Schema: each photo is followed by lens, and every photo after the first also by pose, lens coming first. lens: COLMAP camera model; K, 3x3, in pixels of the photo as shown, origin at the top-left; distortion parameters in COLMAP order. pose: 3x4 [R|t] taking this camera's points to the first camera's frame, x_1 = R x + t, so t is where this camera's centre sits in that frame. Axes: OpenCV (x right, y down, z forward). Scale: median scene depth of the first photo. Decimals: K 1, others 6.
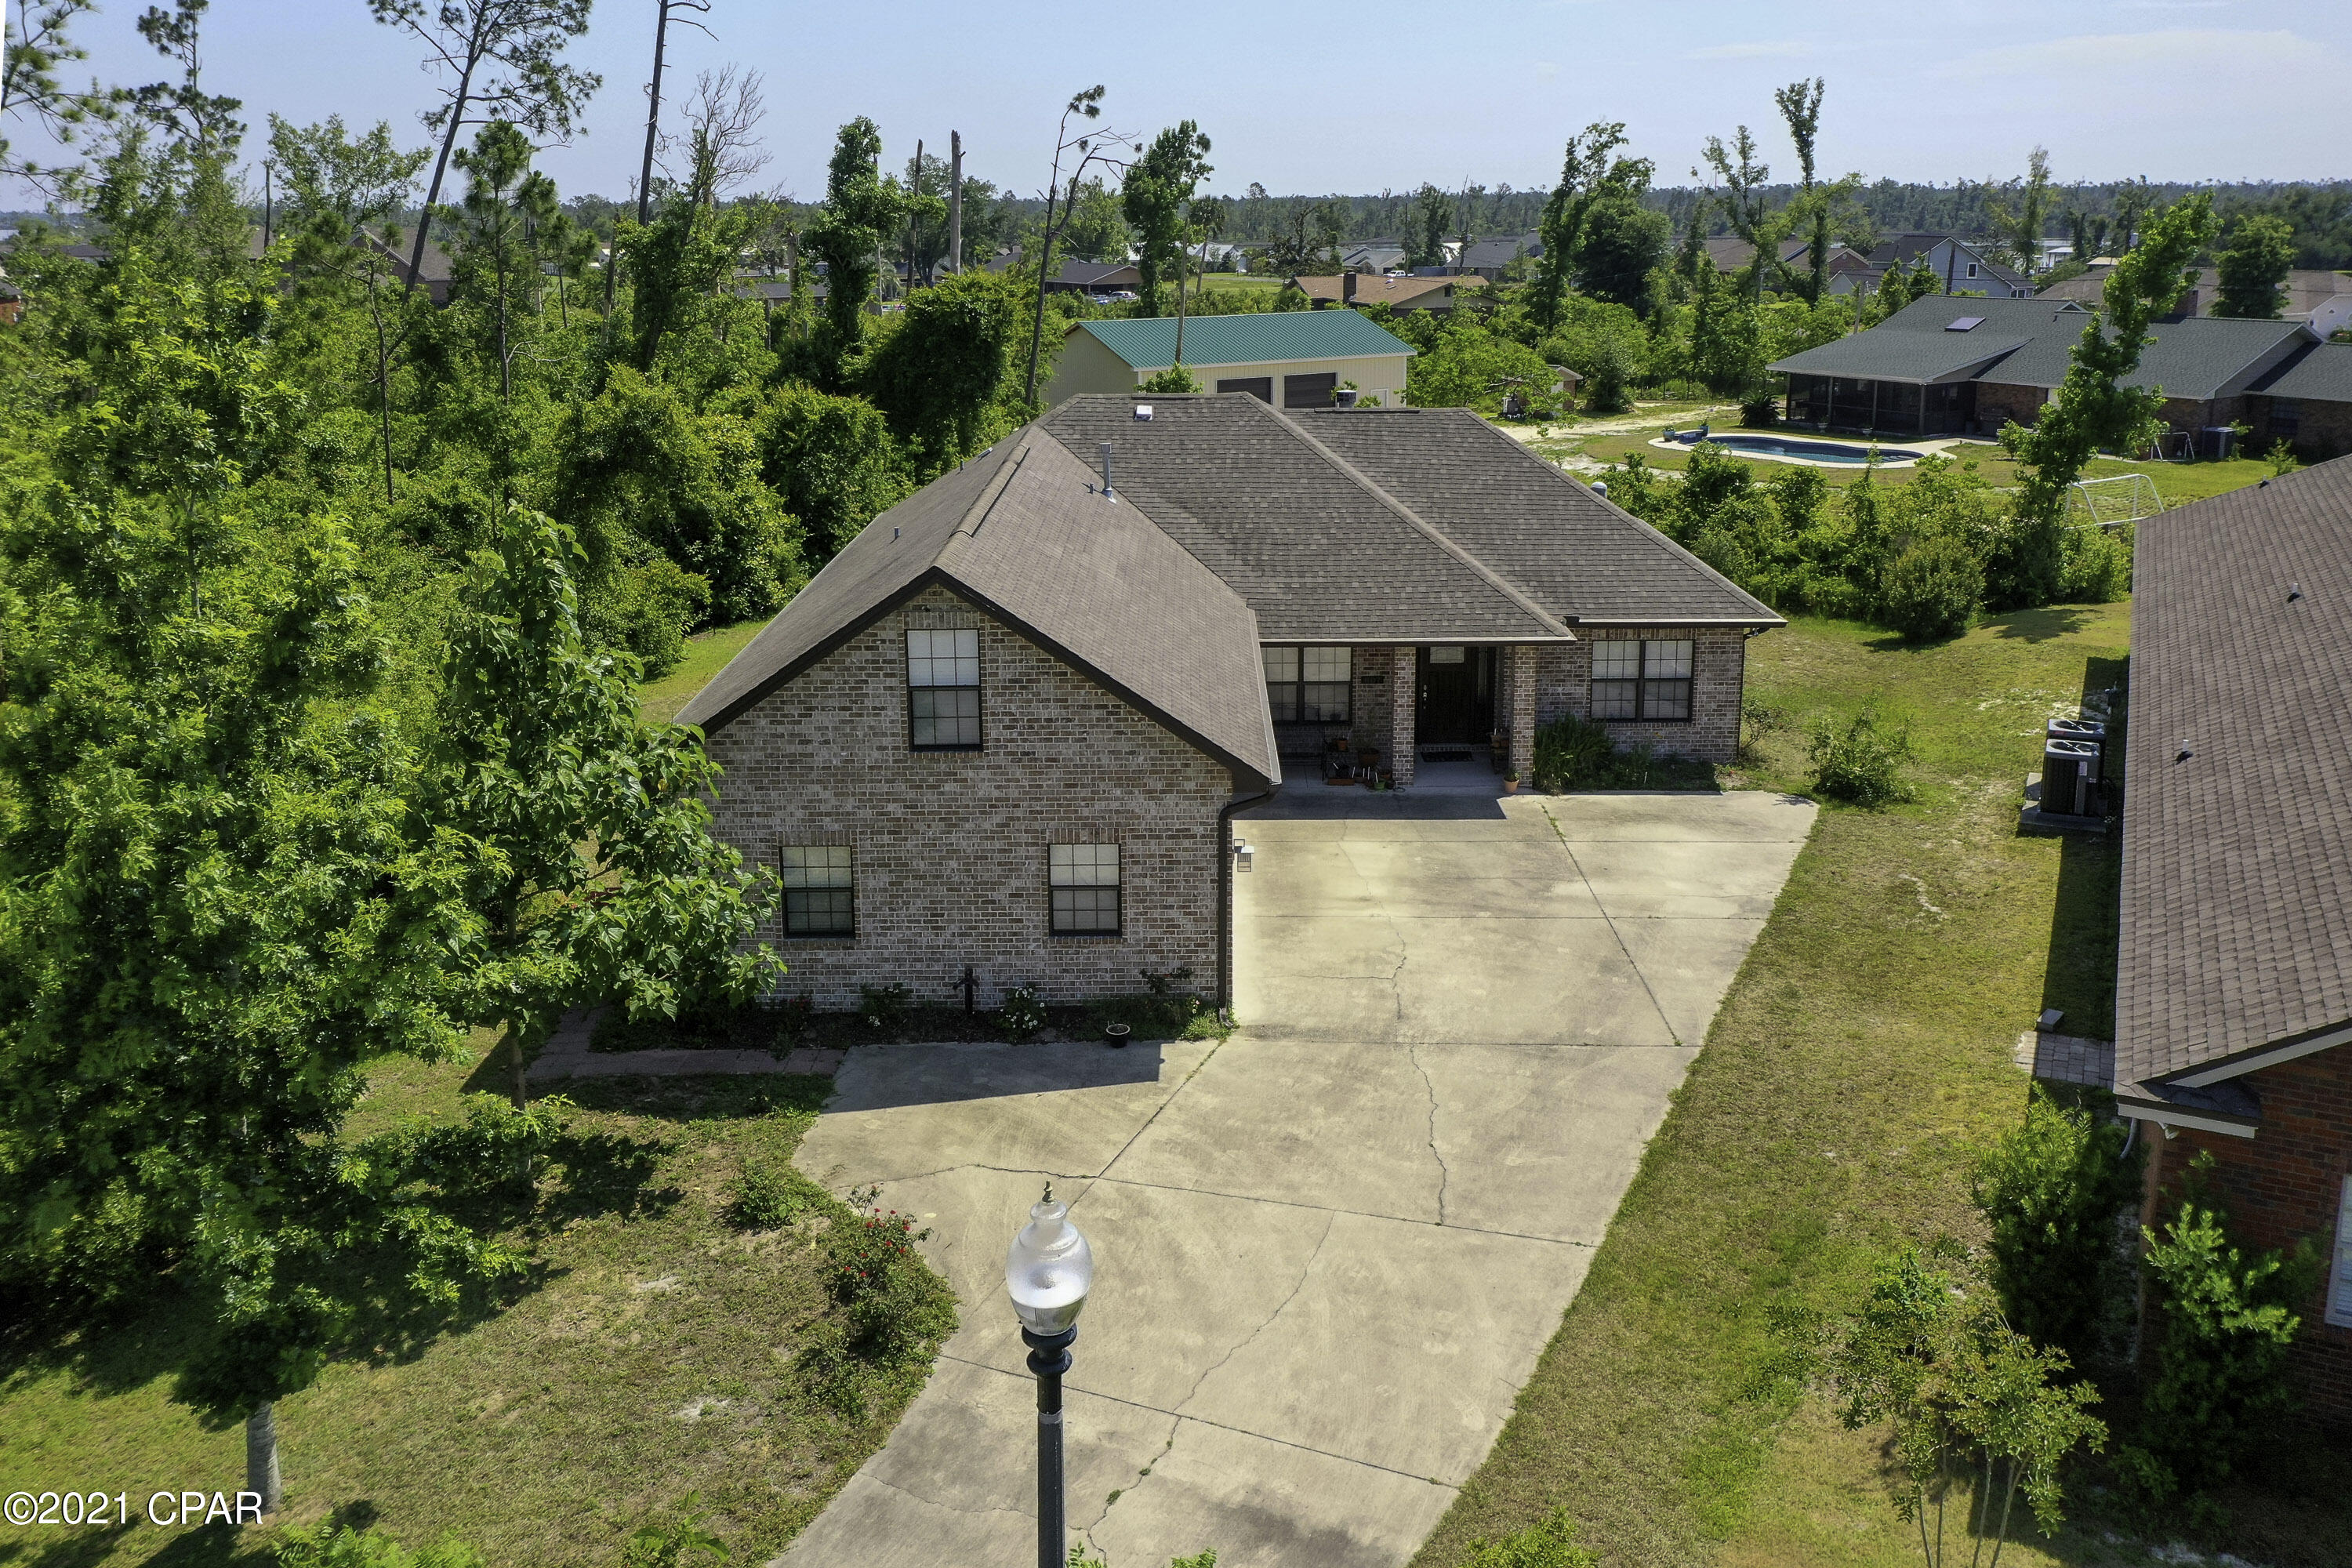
lens RADIAL K [[1907.7, 0, 1185.7], [0, 1907.7, 604.9], [0, 0, 1]] dist [0.002342, 0.002358]
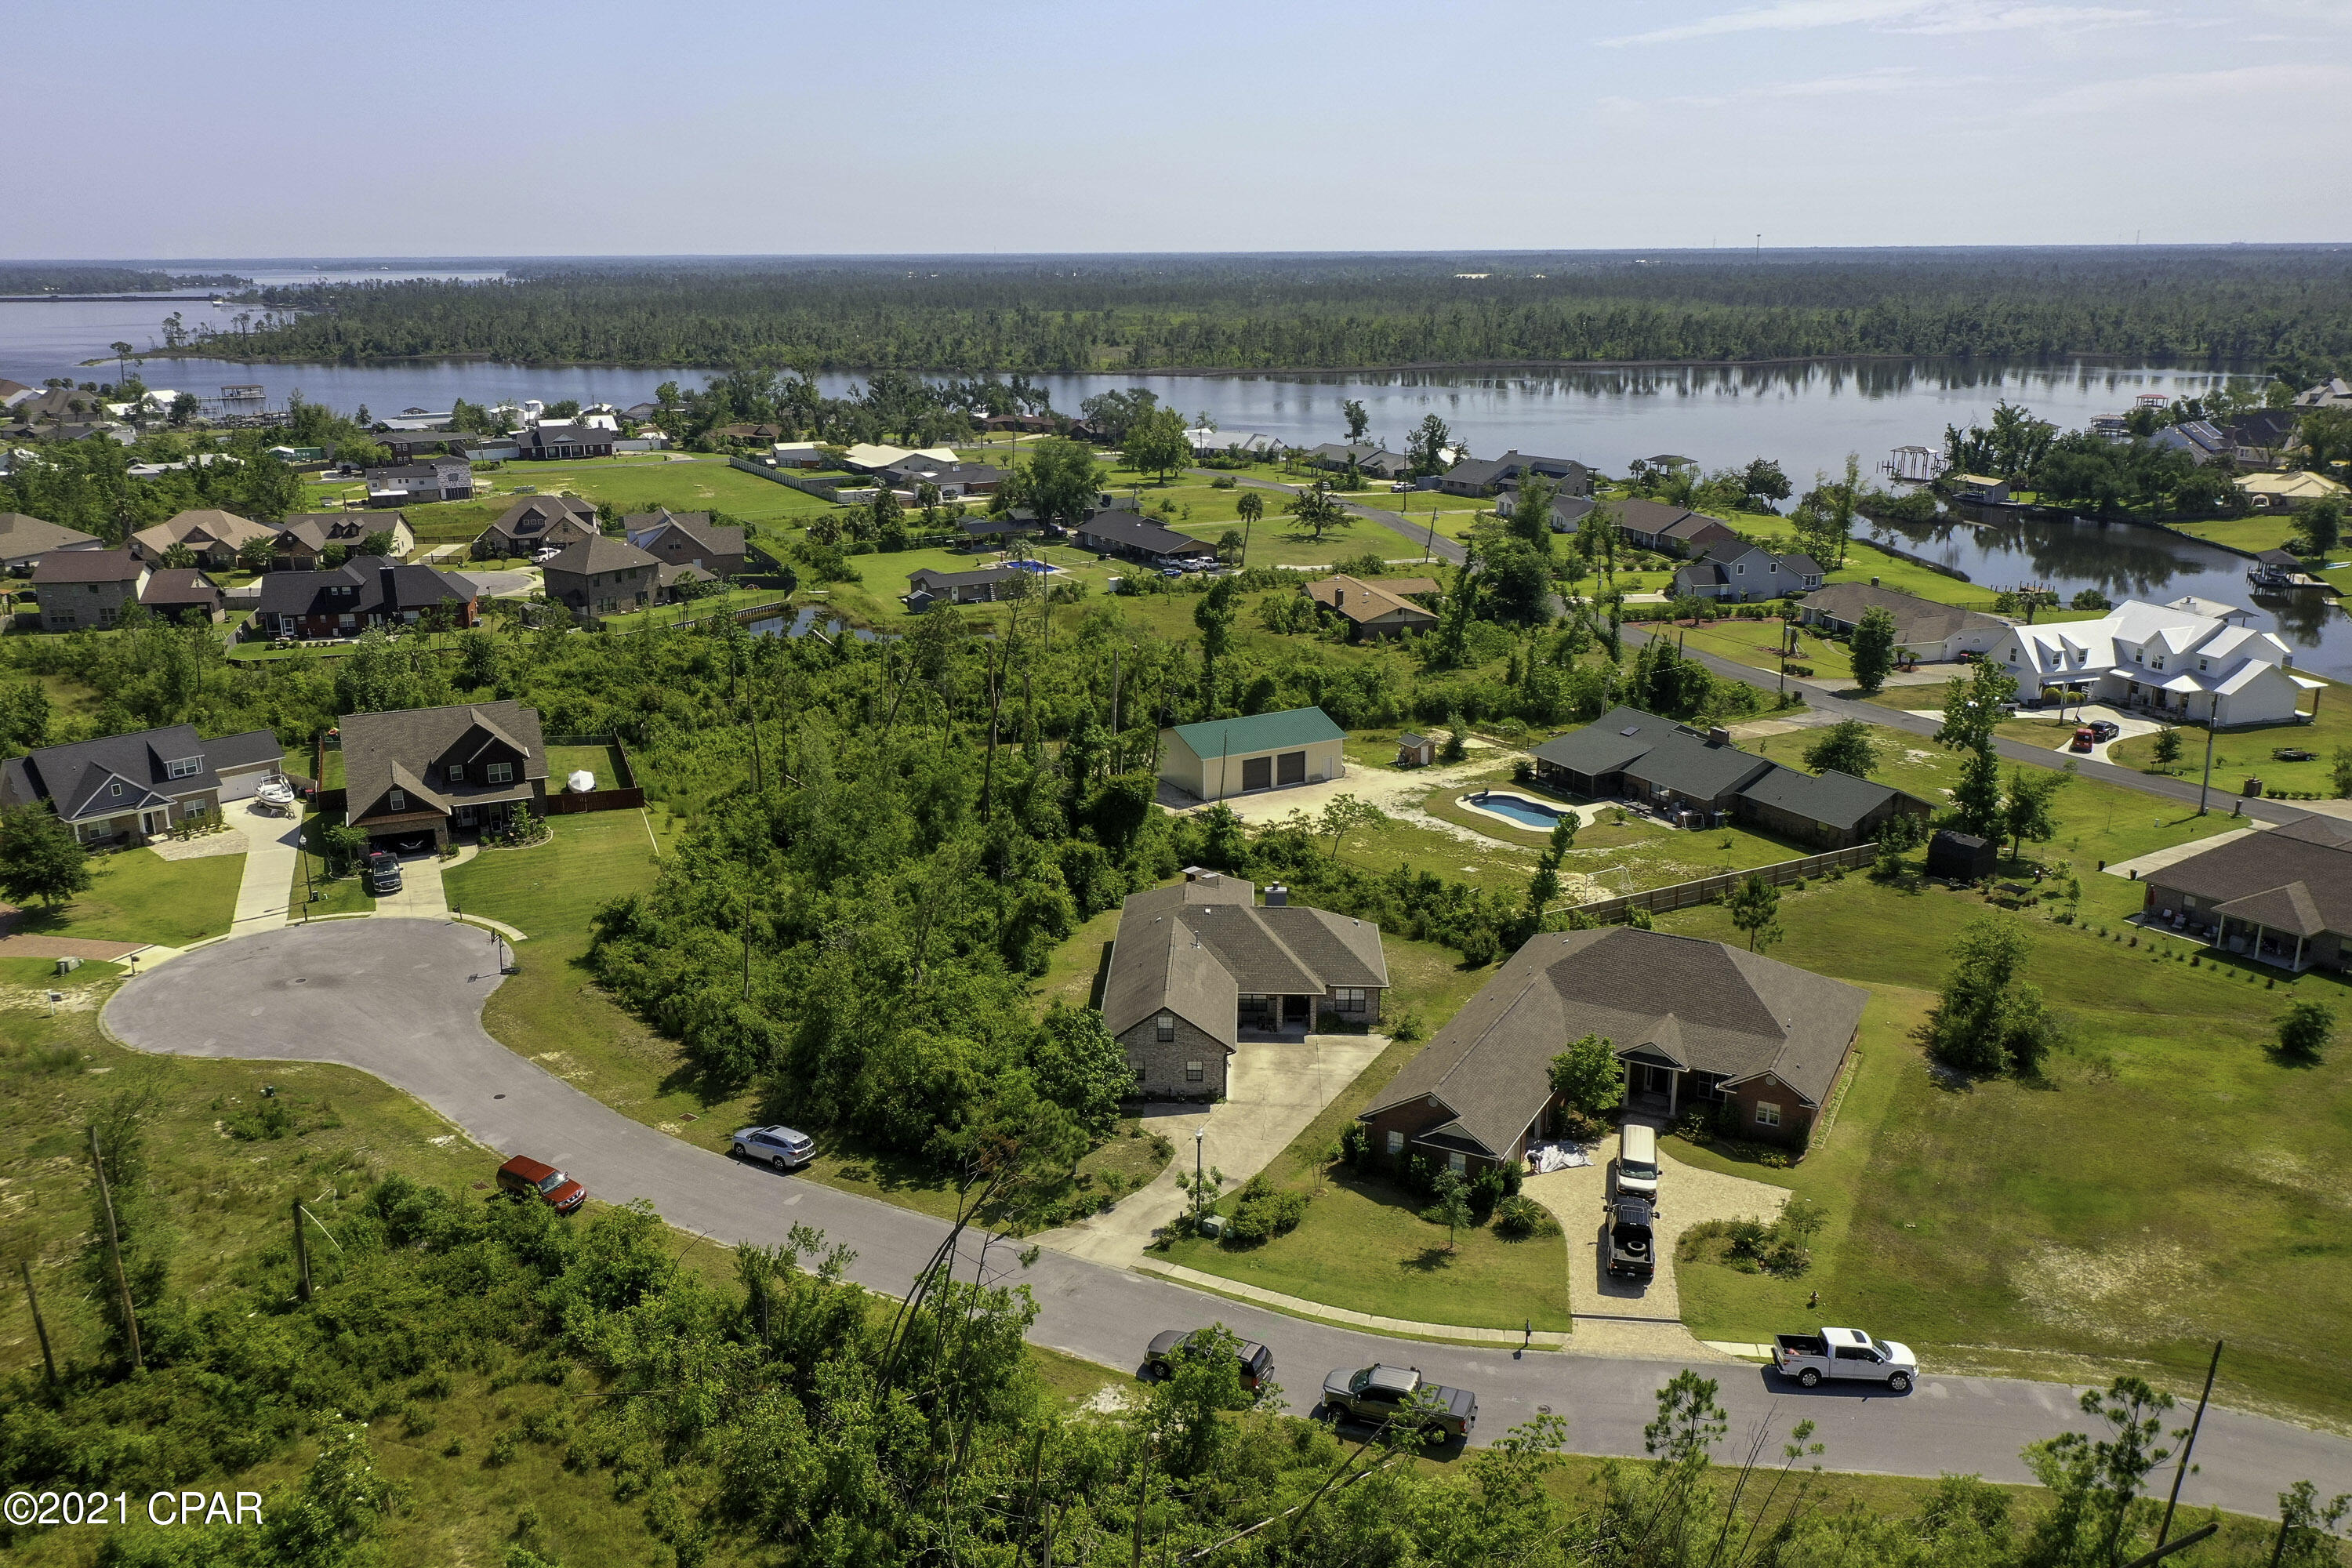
lens RADIAL K [[1857.2, 0, 1162.0], [0, 1857.2, 786.5], [0, 0, 1]] dist [0.006111, -0.002689]
pose [[0.999084, 0.012184, -0.041032, 0.031680], [-0.008961, 0.996926, 0.077841, -0.636949], [0.041855, -0.077402, 0.996121, -2.464014]]
